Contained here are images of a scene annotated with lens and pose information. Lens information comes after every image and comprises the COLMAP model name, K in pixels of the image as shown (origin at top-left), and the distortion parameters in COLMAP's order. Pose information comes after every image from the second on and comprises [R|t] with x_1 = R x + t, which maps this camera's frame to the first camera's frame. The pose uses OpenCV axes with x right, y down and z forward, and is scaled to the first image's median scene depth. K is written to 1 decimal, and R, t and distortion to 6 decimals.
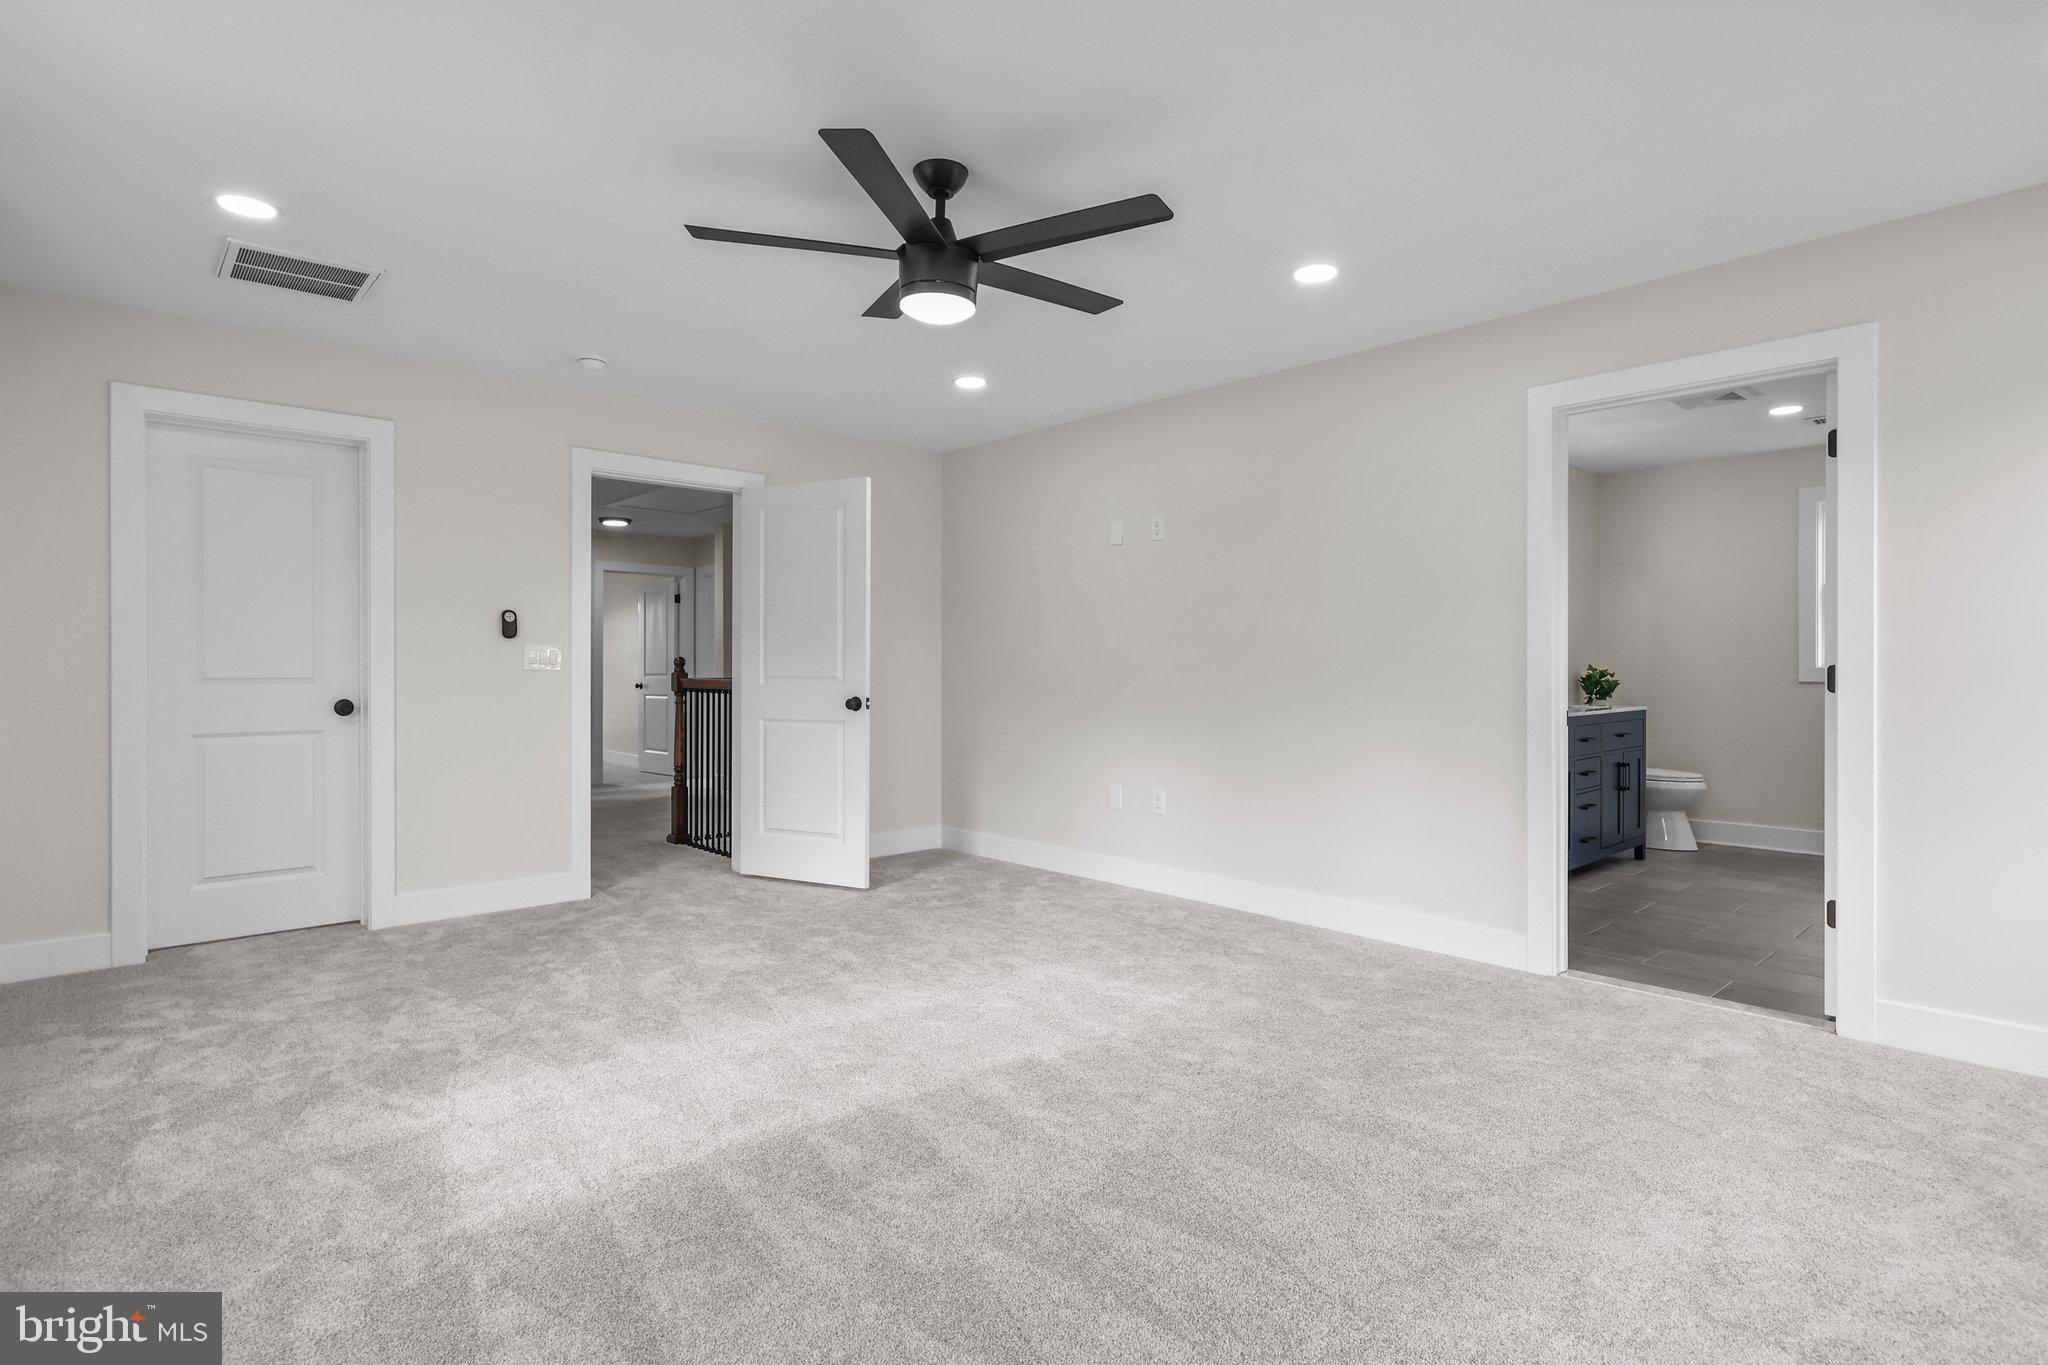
lens RADIAL K [[1046.6, 0, 1024.1], [0, 1046.6, 680.7], [0, 0, 1]] dist [0.007172, 0.000535]
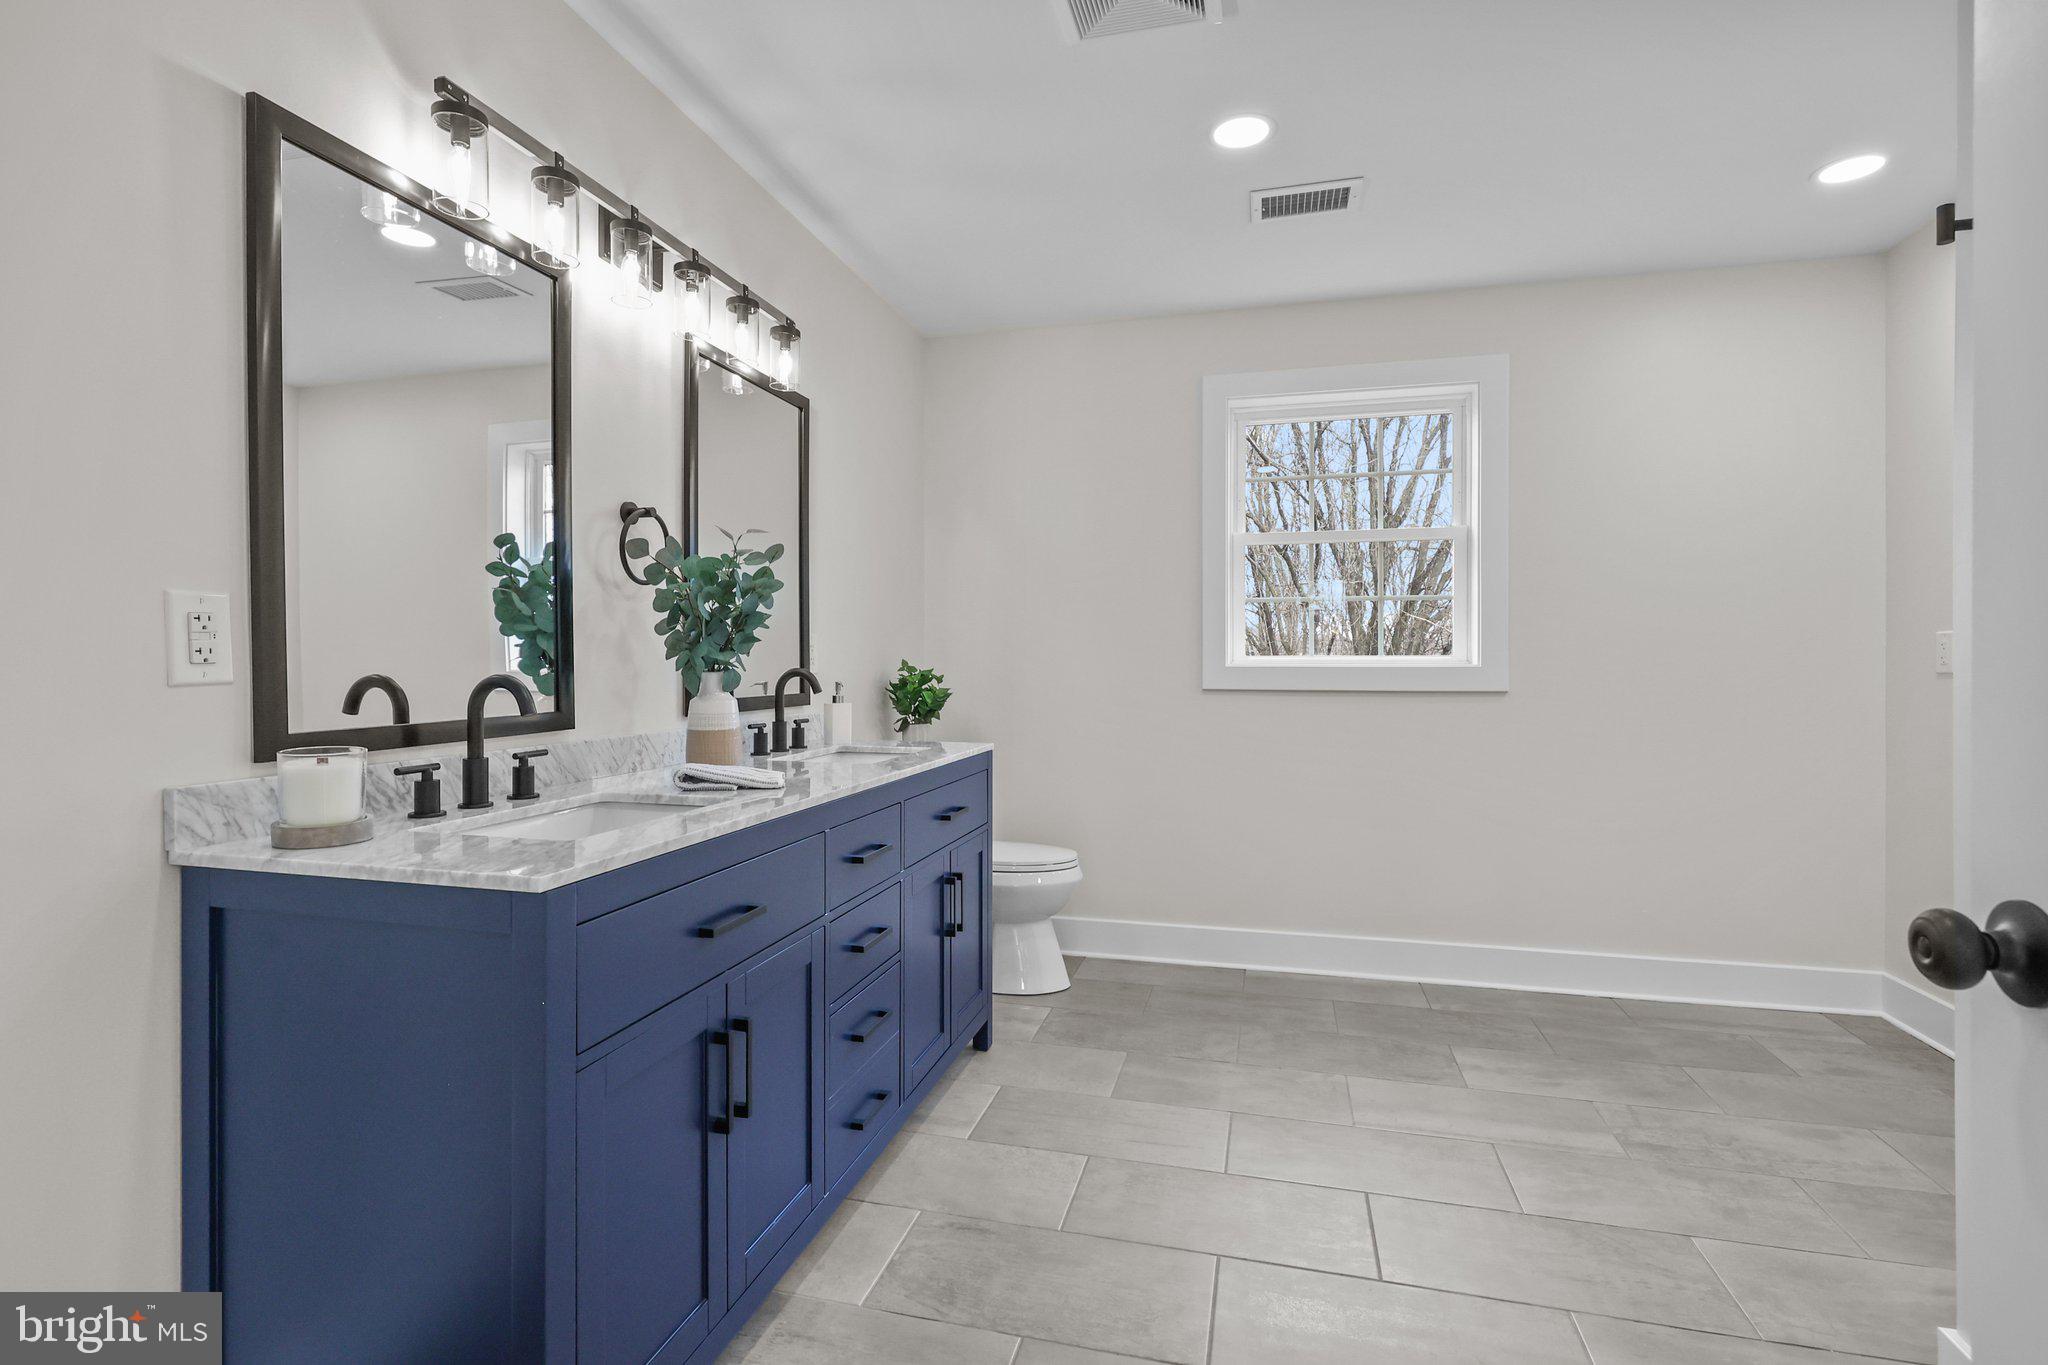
lens RADIAL K [[1008.4, 0, 1025.6], [0, 1008.4, 682.1], [0, 0, 1]] dist [-0.000116, 0.002050]
pose [[0.841473, -0.007784, 0.540243, 0.321927], [-0.000758, 0.999878, 0.015586, -0.012713], [-0.540299, -0.013525, 0.841364, 0.545947]]
